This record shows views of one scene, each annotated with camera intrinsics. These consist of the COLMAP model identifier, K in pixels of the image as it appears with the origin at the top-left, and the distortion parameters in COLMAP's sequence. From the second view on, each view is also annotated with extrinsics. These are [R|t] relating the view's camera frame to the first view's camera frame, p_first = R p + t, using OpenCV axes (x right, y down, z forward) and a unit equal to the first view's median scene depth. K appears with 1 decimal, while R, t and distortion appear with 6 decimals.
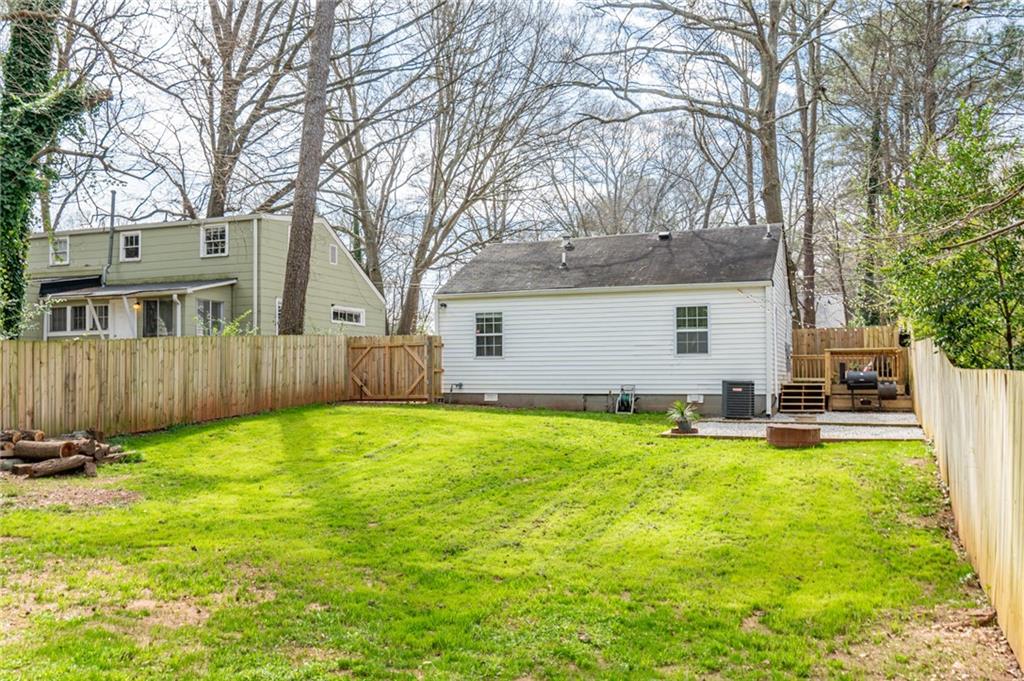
lens RADIAL K [[853.3, 0, 512.0], [0, 853.3, 340.5], [0, 0, 1]] dist [-0.008375, -0.005923]
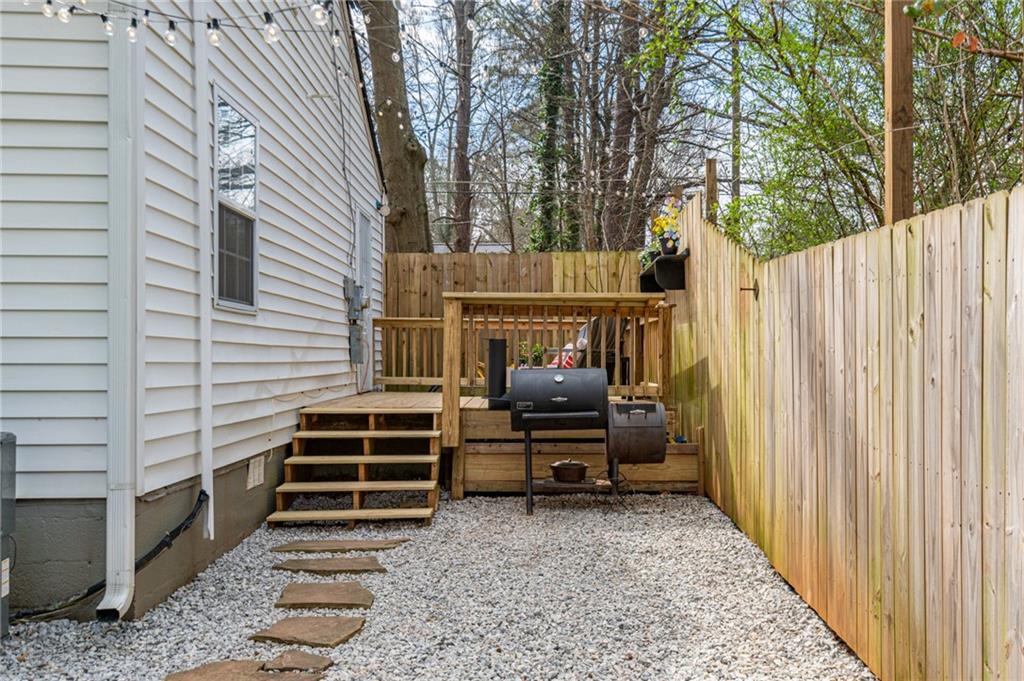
lens RADIAL K [[895.3, 0, 512.0], [0, 895.3, 340.5], [0, 0, 1]] dist [-0.002082, -0.000432]
pose [[0.931863, 0.008884, 0.362701, 0.278775], [-0.017622, 0.999629, 0.020789, 0.020196], [-0.362381, -0.025764, 0.931674, 0.706417]]
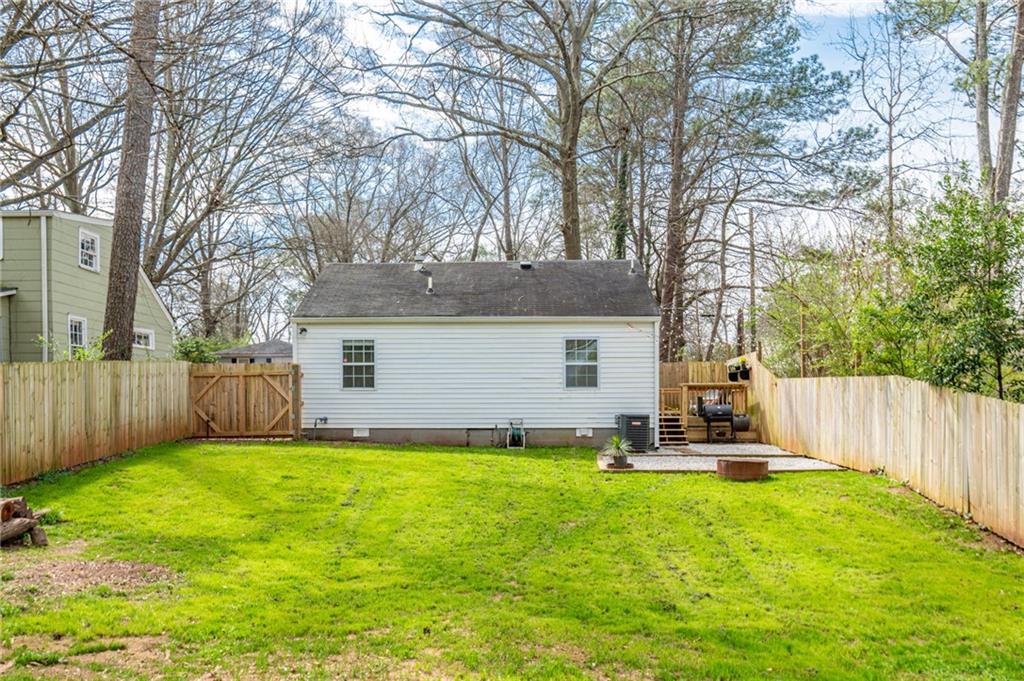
lens RADIAL K [[874.6, 0, 511.5], [0, 874.6, 408.5], [0, 0, 1]] dist [-0.009348, -0.009353]
pose [[0.937791, -0.000285, 0.347201, -0.204863], [-0.015404, 0.998981, 0.042425, -0.001546], [-0.346859, -0.045134, 0.936831, 0.069244]]
